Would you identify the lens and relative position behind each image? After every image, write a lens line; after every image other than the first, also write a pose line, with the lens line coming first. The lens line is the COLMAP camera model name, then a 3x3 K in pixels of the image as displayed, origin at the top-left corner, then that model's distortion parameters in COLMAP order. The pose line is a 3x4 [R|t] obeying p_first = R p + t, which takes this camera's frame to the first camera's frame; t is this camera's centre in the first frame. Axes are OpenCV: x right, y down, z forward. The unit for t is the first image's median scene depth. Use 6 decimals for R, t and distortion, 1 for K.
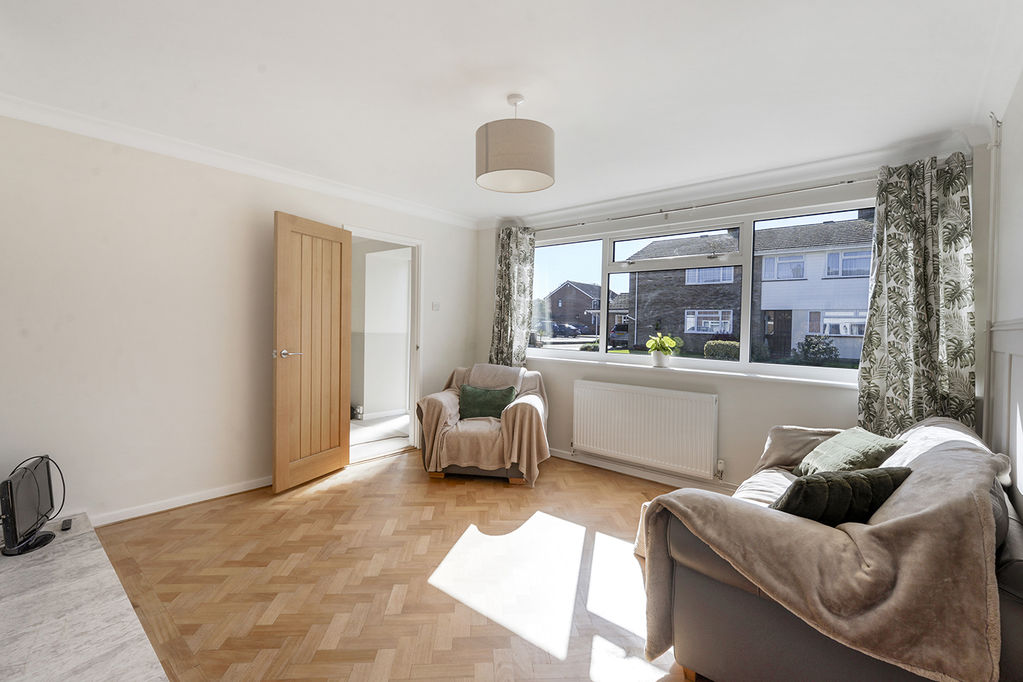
lens RADIAL K [[459.8, 0, 505.9], [0, 459.8, 333.3], [0, 0, 1]] dist [-0.002255, -0.000779]
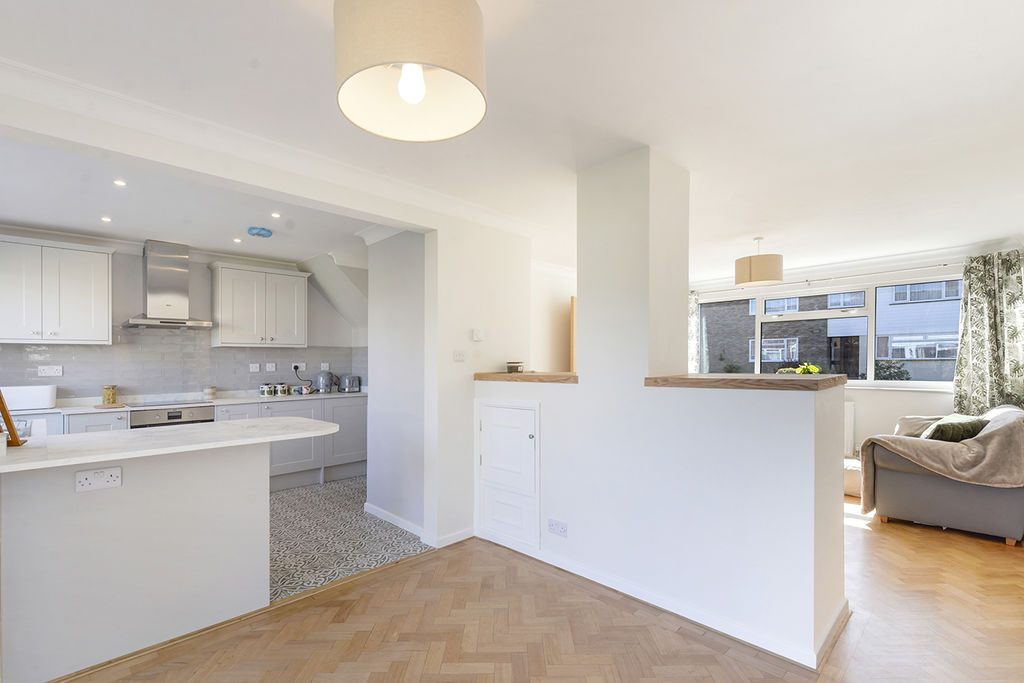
lens RADIAL K [[460.3, 0, 525.4], [0, 460.3, 377.2], [0, 0, 1]] dist [-0.002255, -0.000779]
pose [[0.997707, -0.033161, -0.059007, -0.709391], [0.034192, 0.999278, 0.016539, -0.015180], [0.058416, -0.018519, 0.998121, -0.779984]]
